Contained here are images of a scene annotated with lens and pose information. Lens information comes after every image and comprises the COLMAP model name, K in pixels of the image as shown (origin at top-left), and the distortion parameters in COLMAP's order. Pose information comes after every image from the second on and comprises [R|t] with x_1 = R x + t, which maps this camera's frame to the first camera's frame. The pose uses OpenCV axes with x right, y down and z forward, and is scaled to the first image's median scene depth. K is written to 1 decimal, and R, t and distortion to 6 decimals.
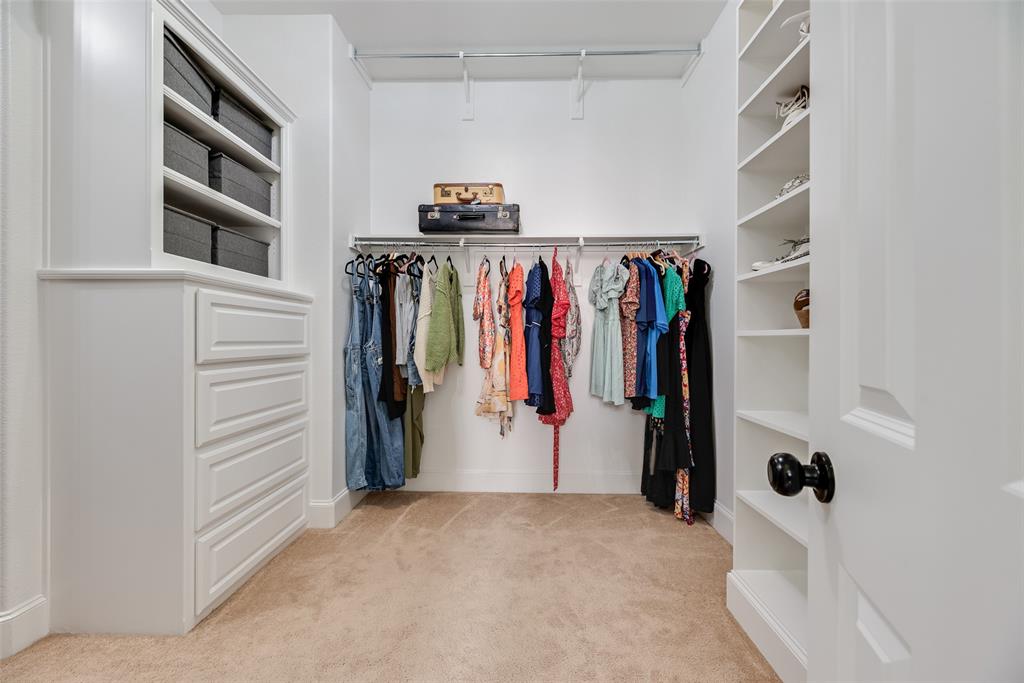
lens RADIAL K [[411.2, 0, 512.2], [0, 411.2, 340.3], [0, 0, 1]] dist [0.000807, 0.000887]
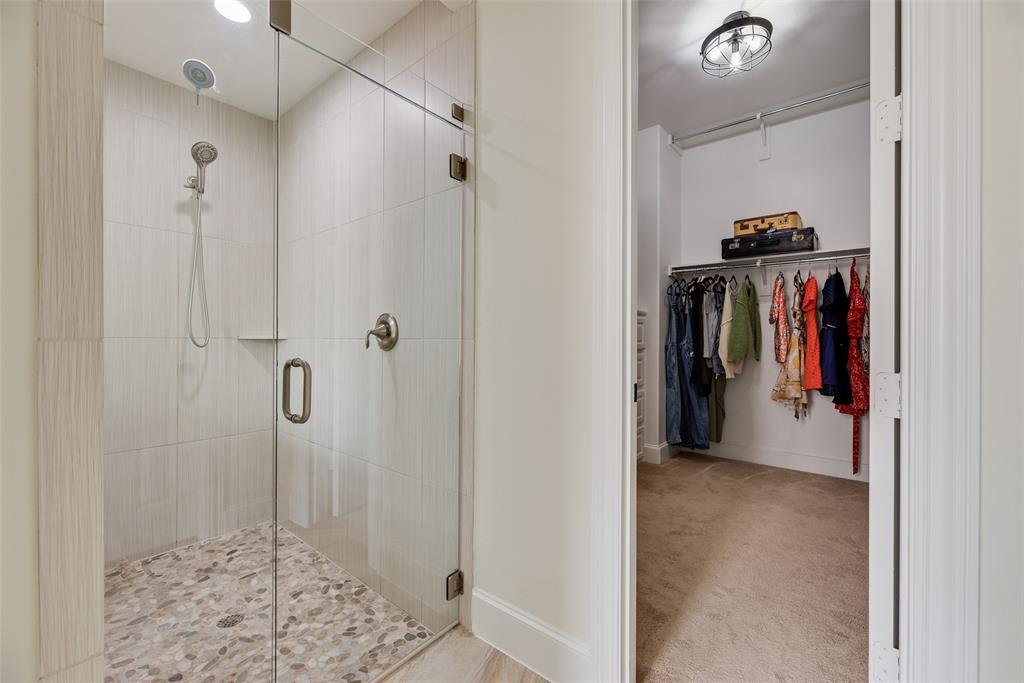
lens RADIAL K [[411.2, 0, 512.7], [0, 411.2, 339.2], [0, 0, 1]] dist [0.000807, 0.000887]
pose [[0.786876, 0.000535, -0.617111, 0.065731], [-0.000174, 1.000000, 0.000644, -0.003564], [0.617112, -0.000400, 0.786876, -0.482763]]
